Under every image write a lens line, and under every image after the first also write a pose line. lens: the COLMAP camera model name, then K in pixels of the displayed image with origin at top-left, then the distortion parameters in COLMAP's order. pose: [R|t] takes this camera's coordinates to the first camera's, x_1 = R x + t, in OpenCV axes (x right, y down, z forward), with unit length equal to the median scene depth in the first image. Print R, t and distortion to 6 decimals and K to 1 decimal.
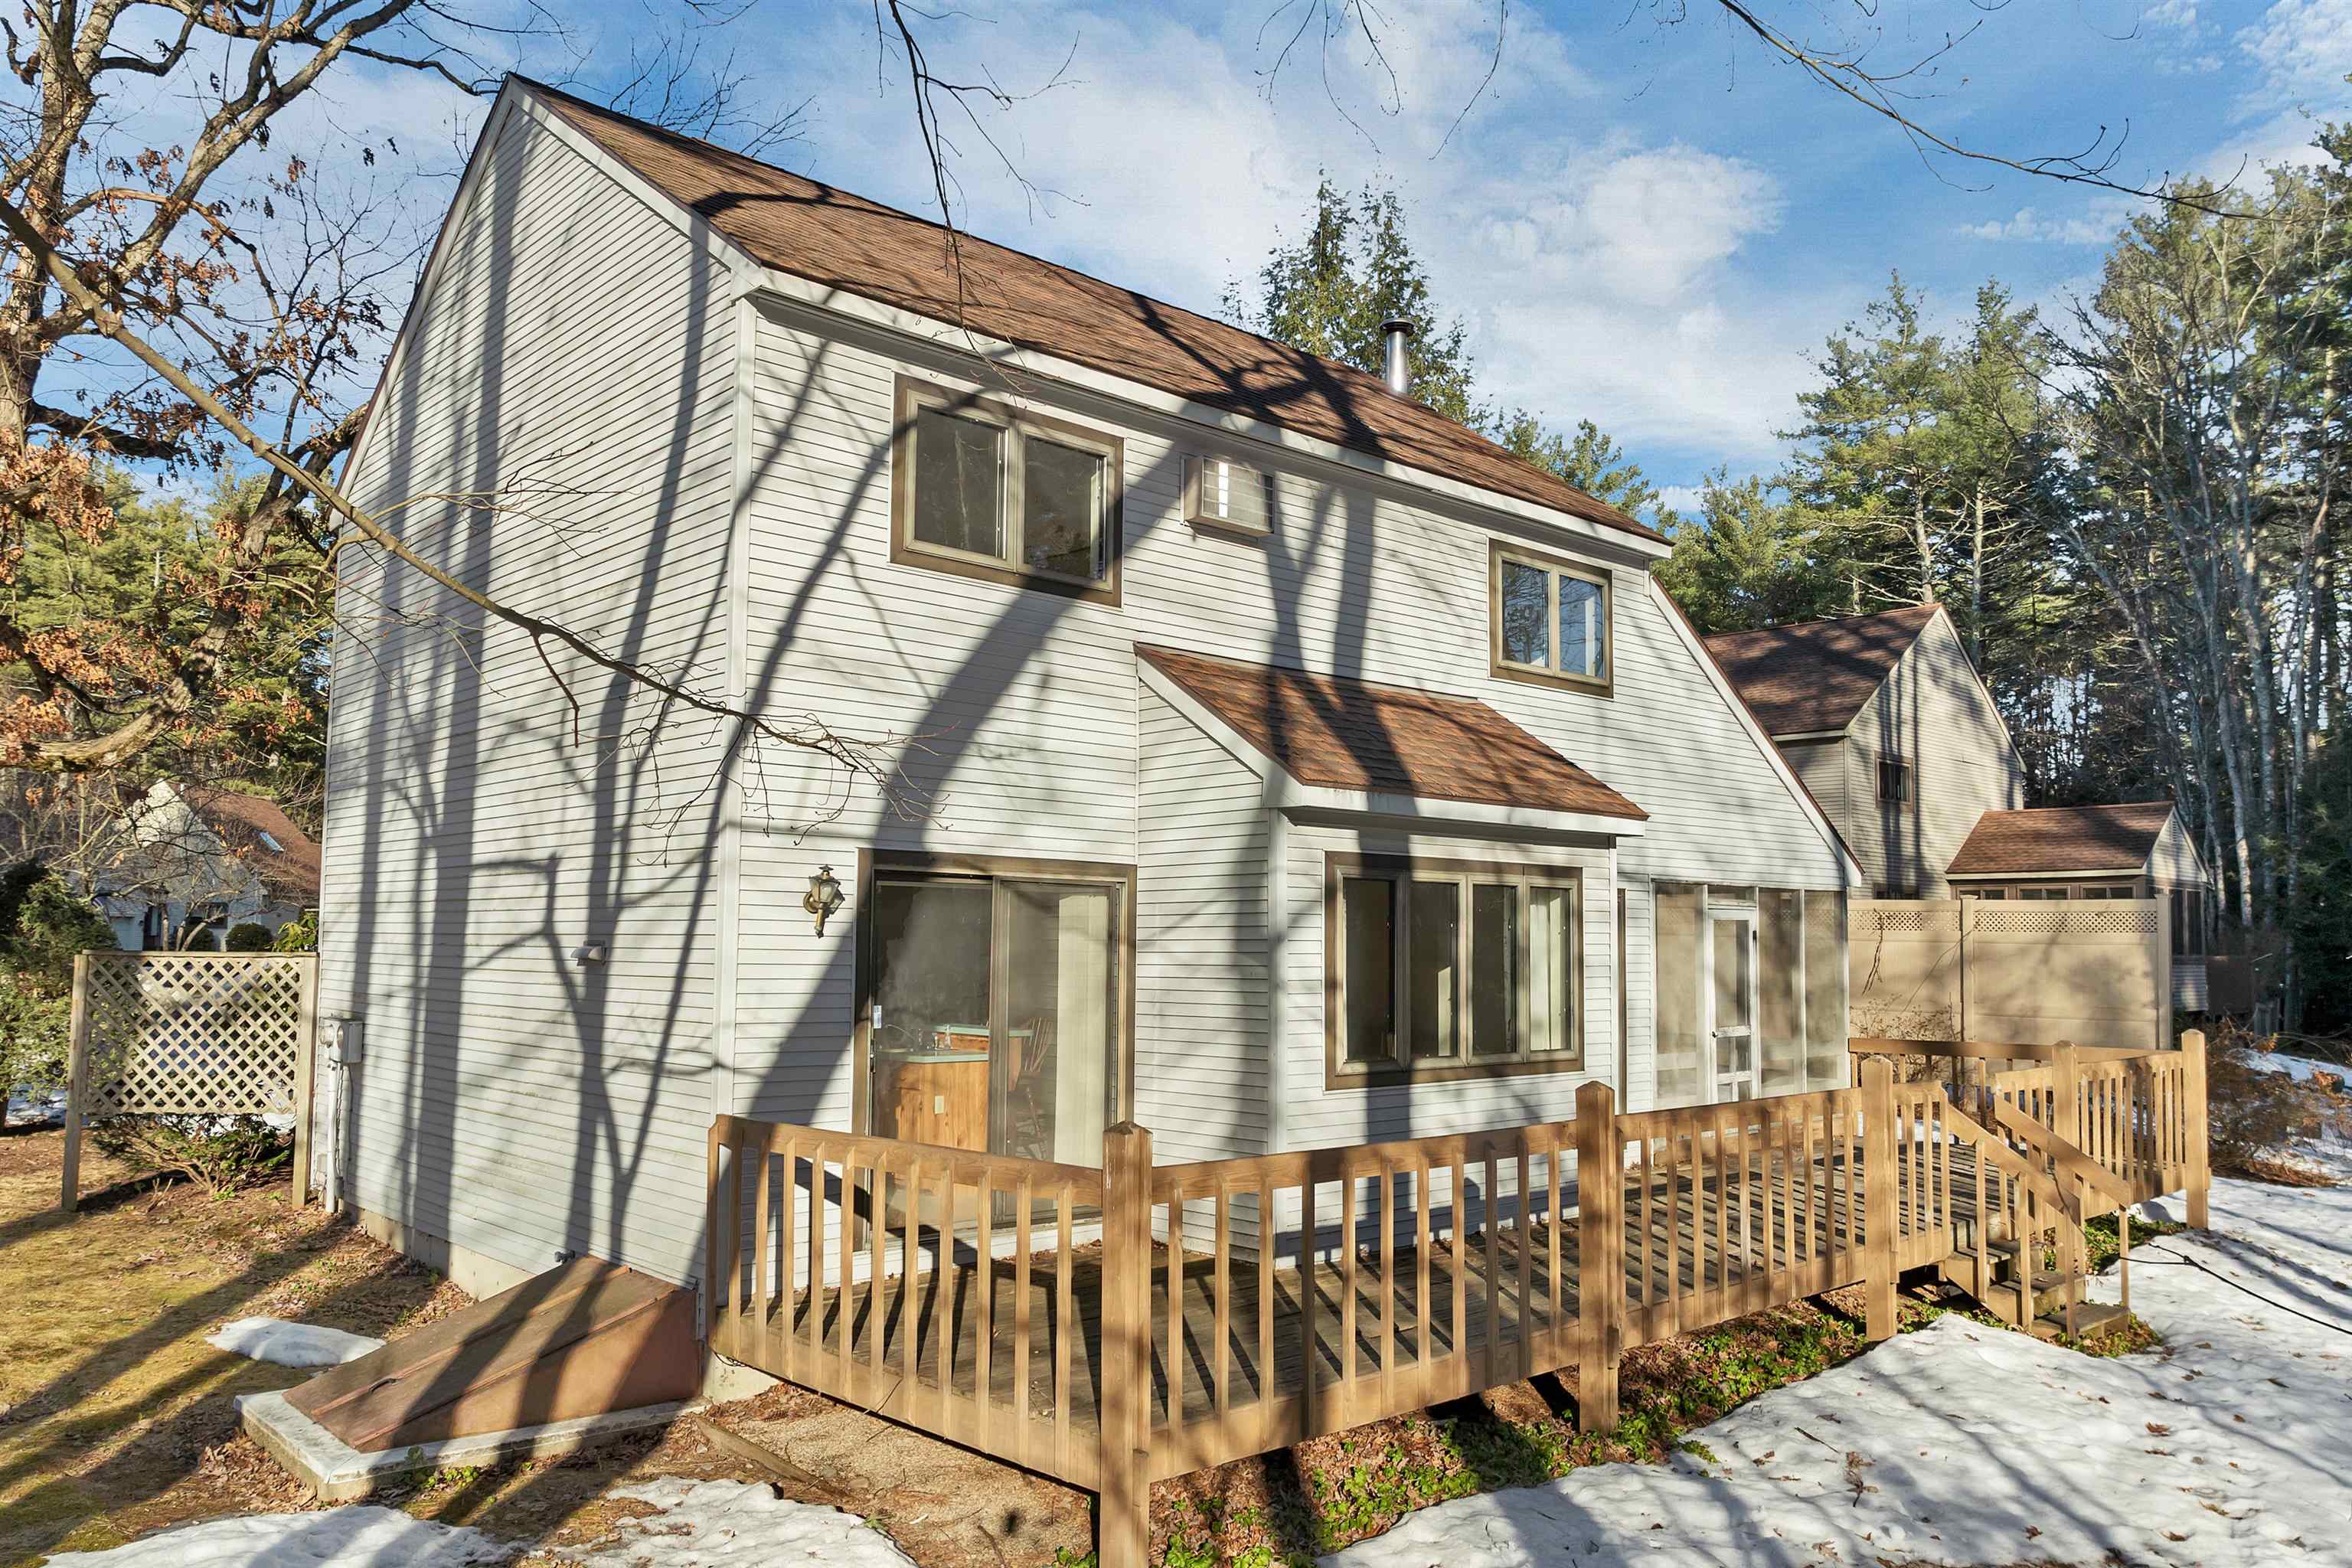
lens RADIAL K [[1711.3, 0, 1187.4], [0, 1711.3, 847.5], [0, 0, 1]] dist [-0.026334, -0.001643]
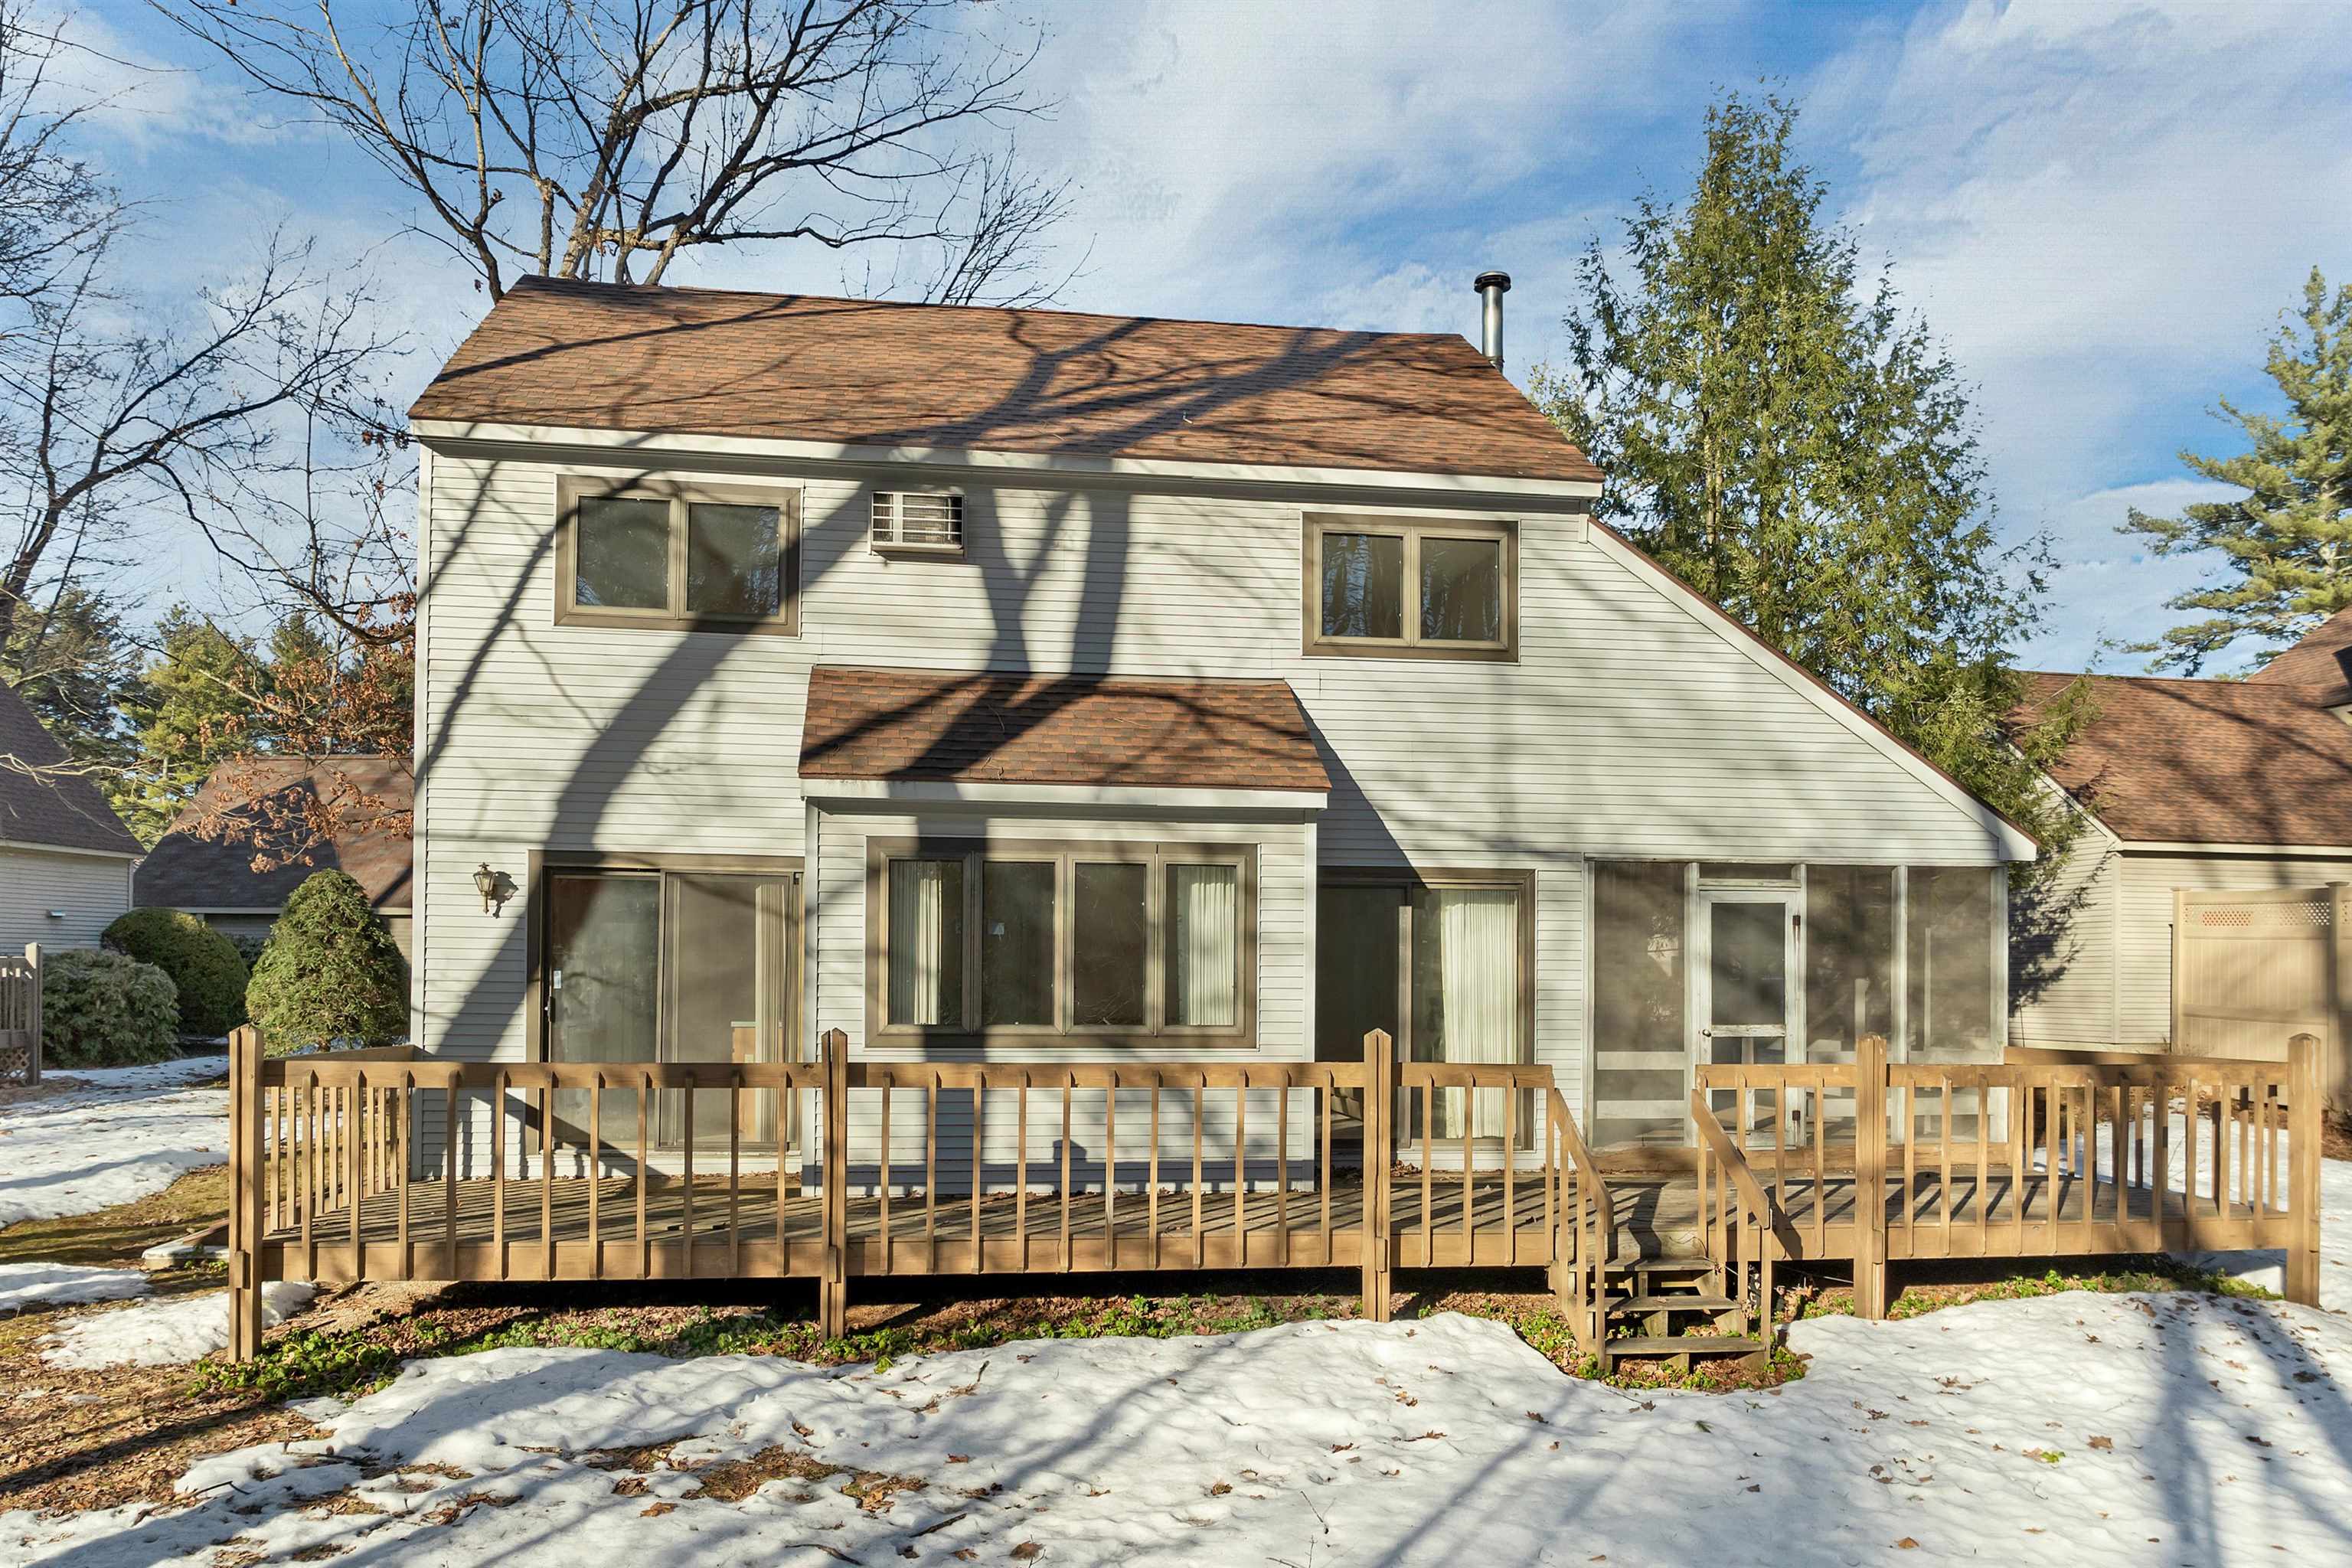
lens RADIAL K [[1749.8, 0, 1177.8], [0, 1749.8, 993.2], [0, 0, 1]] dist [-0.000519, -0.085795]
pose [[0.827668, 0.004008, -0.561204, 0.899409], [0.030467, 0.998179, 0.052062, 0.051732], [0.560390, -0.060188, 0.826039, 0.154831]]
